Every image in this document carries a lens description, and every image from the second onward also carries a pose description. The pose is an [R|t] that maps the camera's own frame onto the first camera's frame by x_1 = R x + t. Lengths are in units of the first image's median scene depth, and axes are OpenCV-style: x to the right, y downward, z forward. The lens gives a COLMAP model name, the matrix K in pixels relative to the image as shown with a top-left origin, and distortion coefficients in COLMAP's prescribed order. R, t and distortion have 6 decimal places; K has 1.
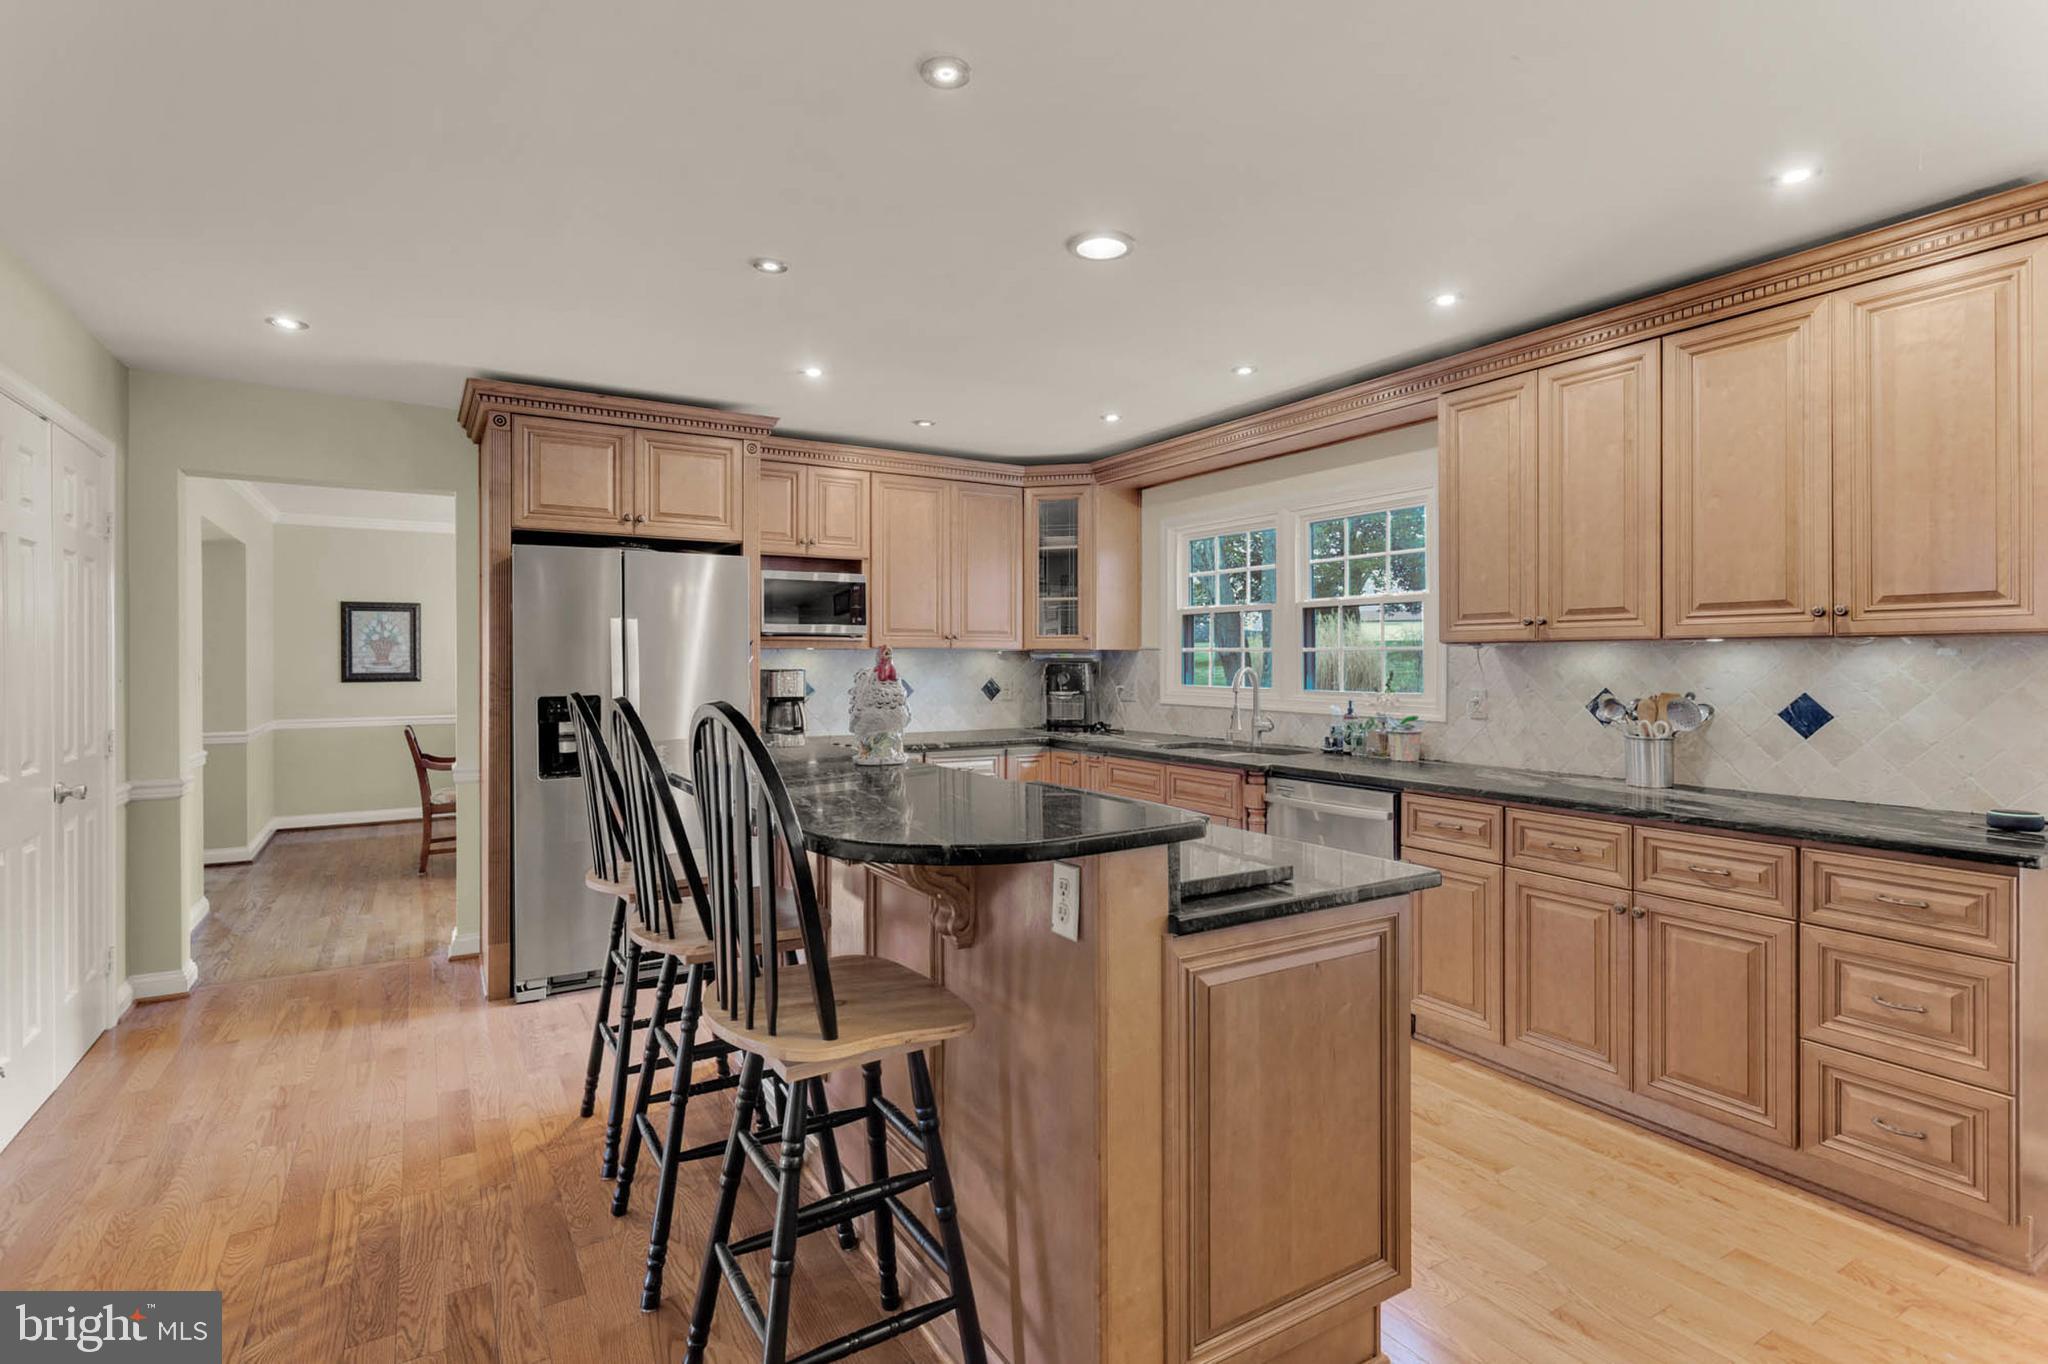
lens RADIAL K [[994.6, 0, 1010.1], [0, 994.6, 659.9], [0, 0, 1]] dist [-0.005514, 0.003560]
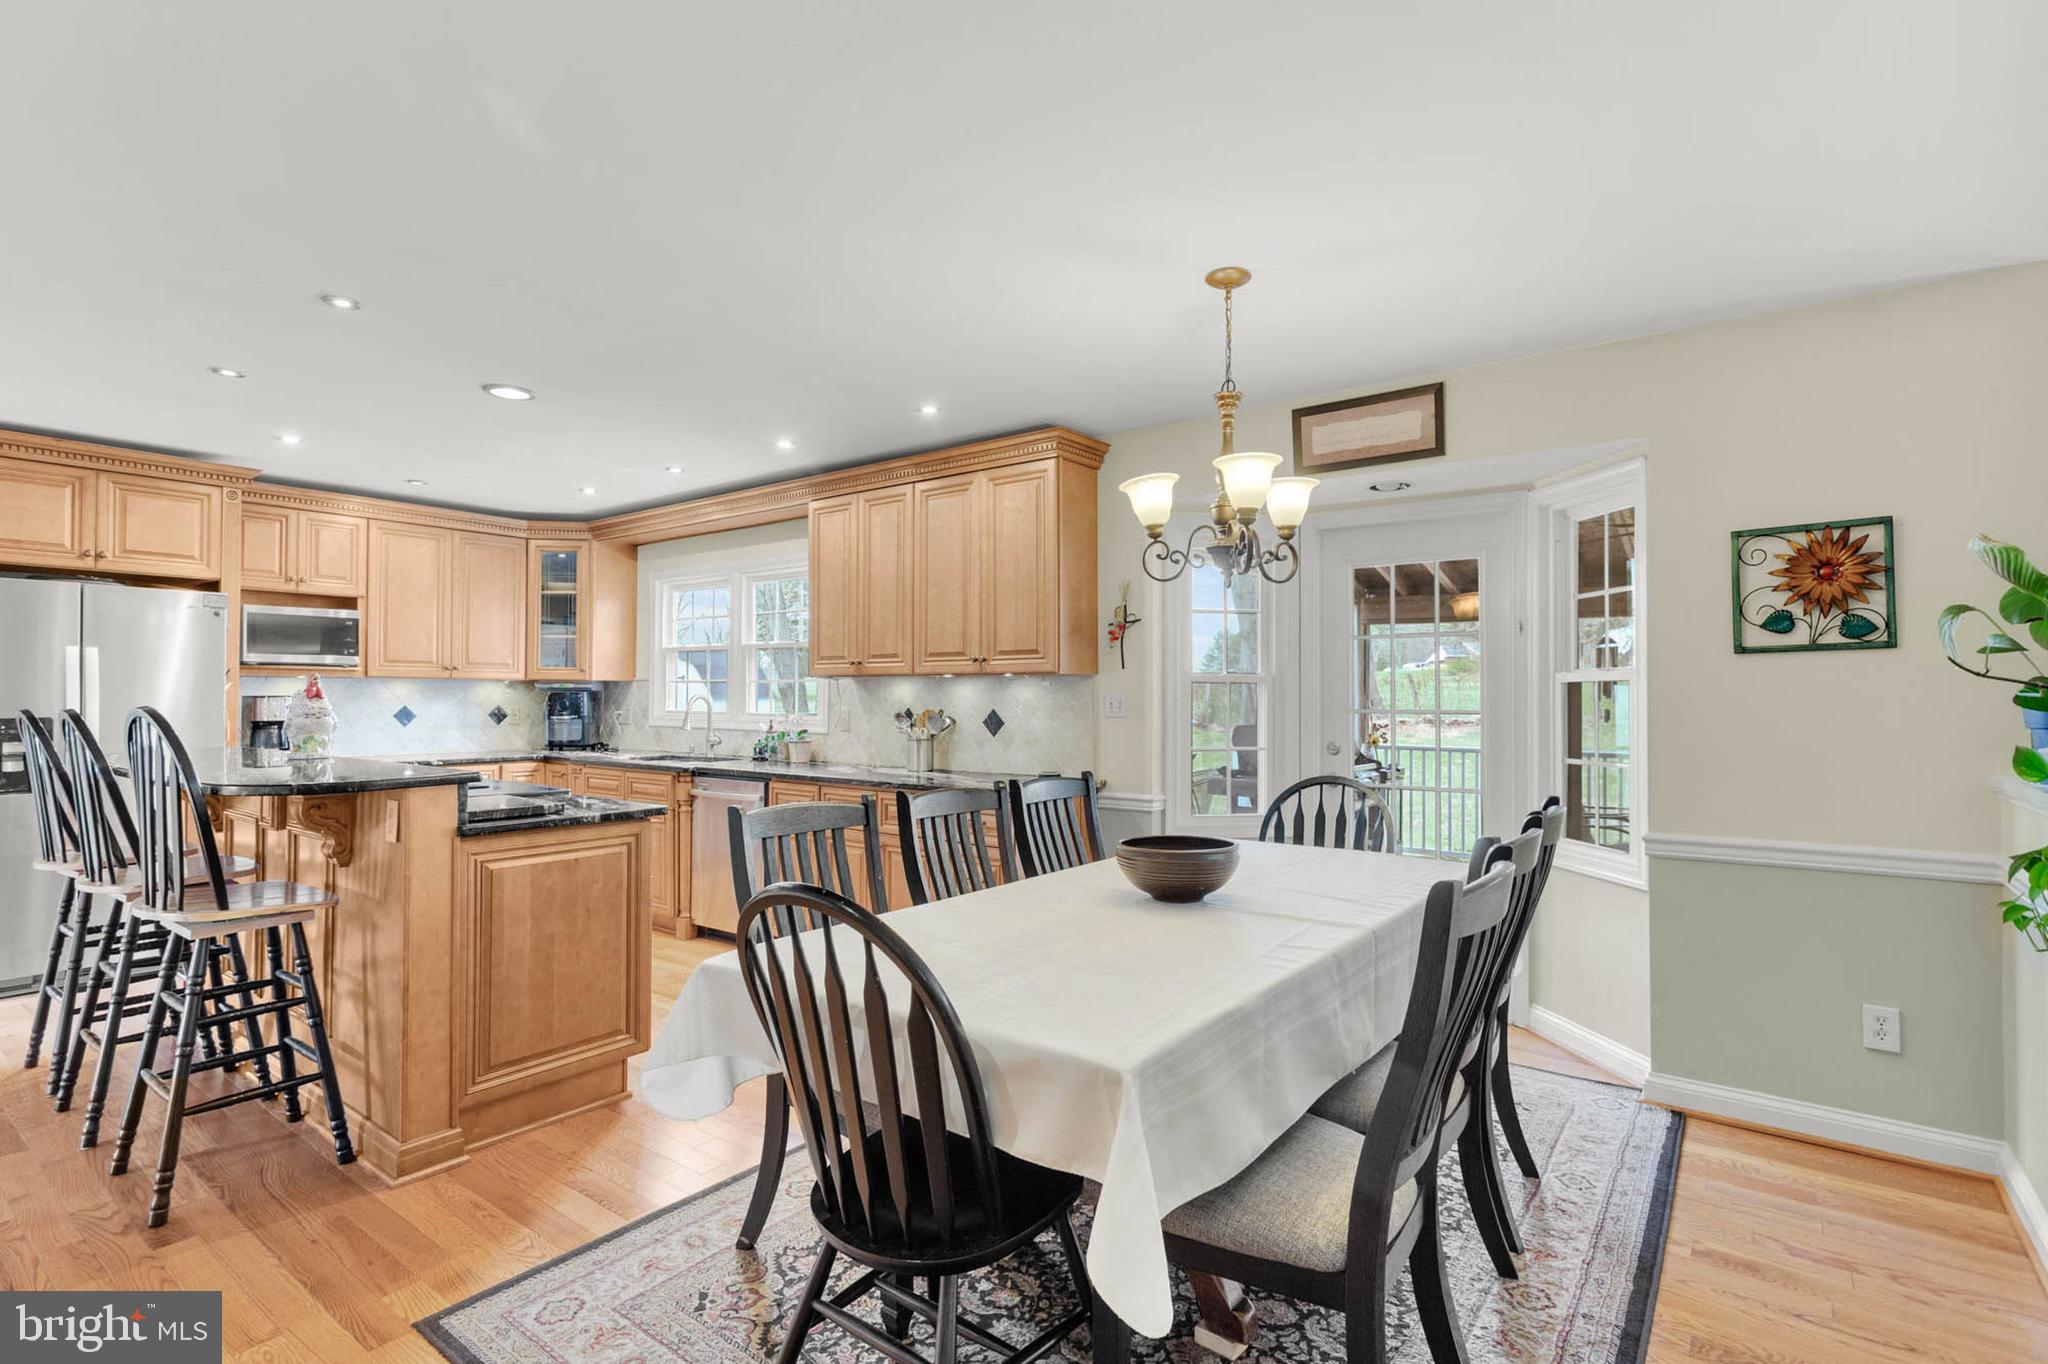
lens RADIAL K [[994.6, 0, 1006.9], [0, 994.6, 683.6], [0, 0, 1]] dist [-0.005514, 0.003560]
pose [[0.932262, 0.007326, 0.361710, 0.157204], [-0.003449, 0.999930, -0.011362, 0.007166], [-0.361767, 0.009345, 0.932222, -0.366251]]
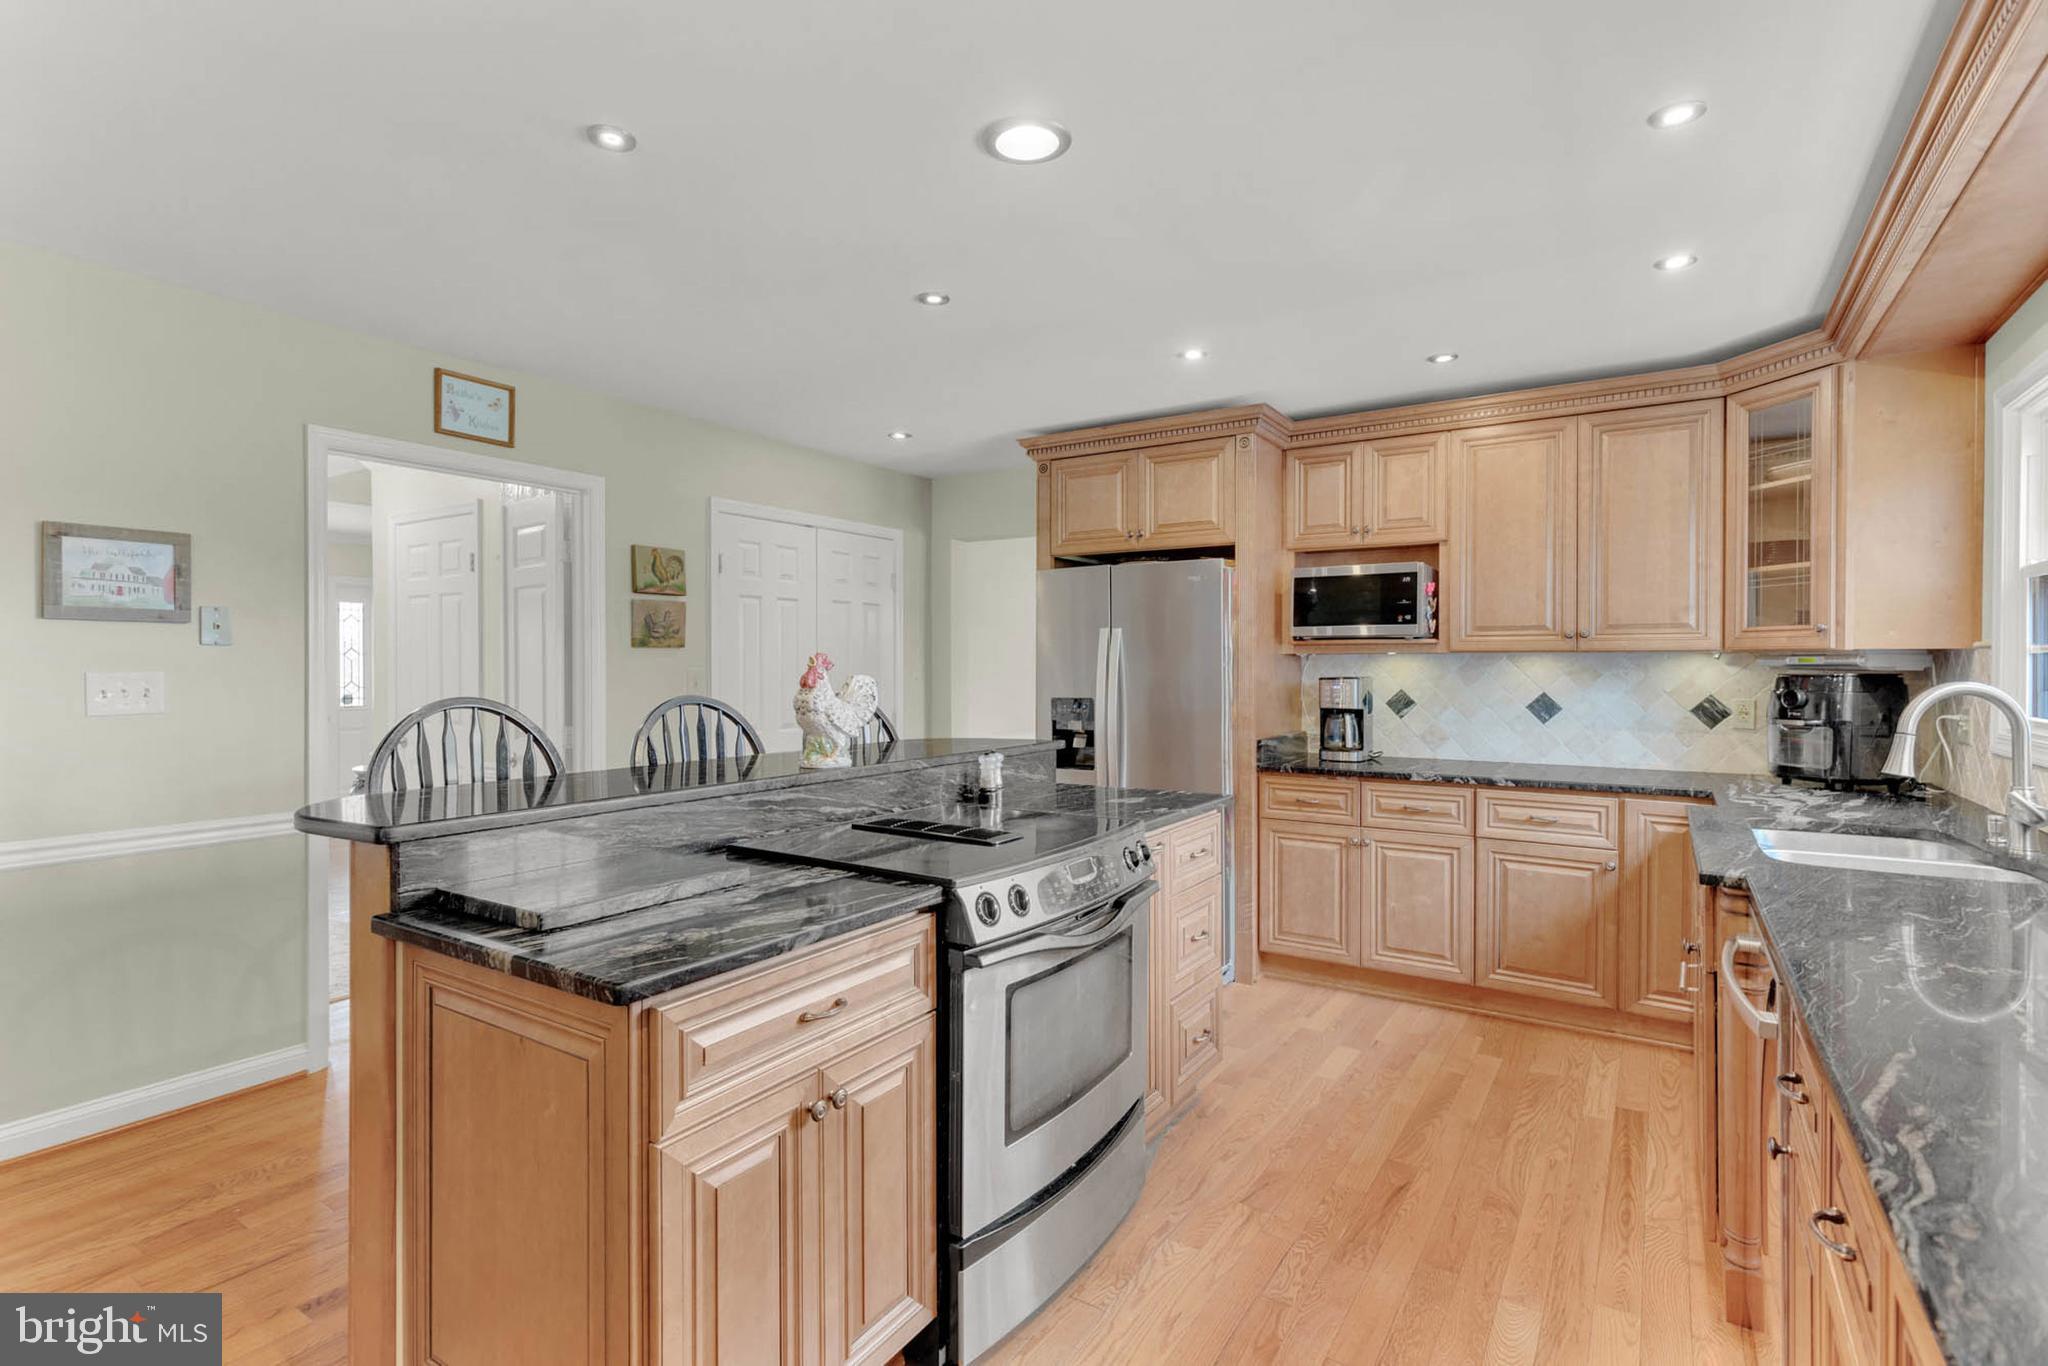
lens RADIAL K [[994.6, 0, 1016.5], [0, 994.6, 680.2], [0, 0, 1]] dist [-0.005514, 0.003560]
pose [[0.436662, 0.012773, -0.899535, 0.526570], [0.001017, 0.999892, 0.014691, -0.001720], [0.899625, -0.007330, 0.436601, 0.419780]]
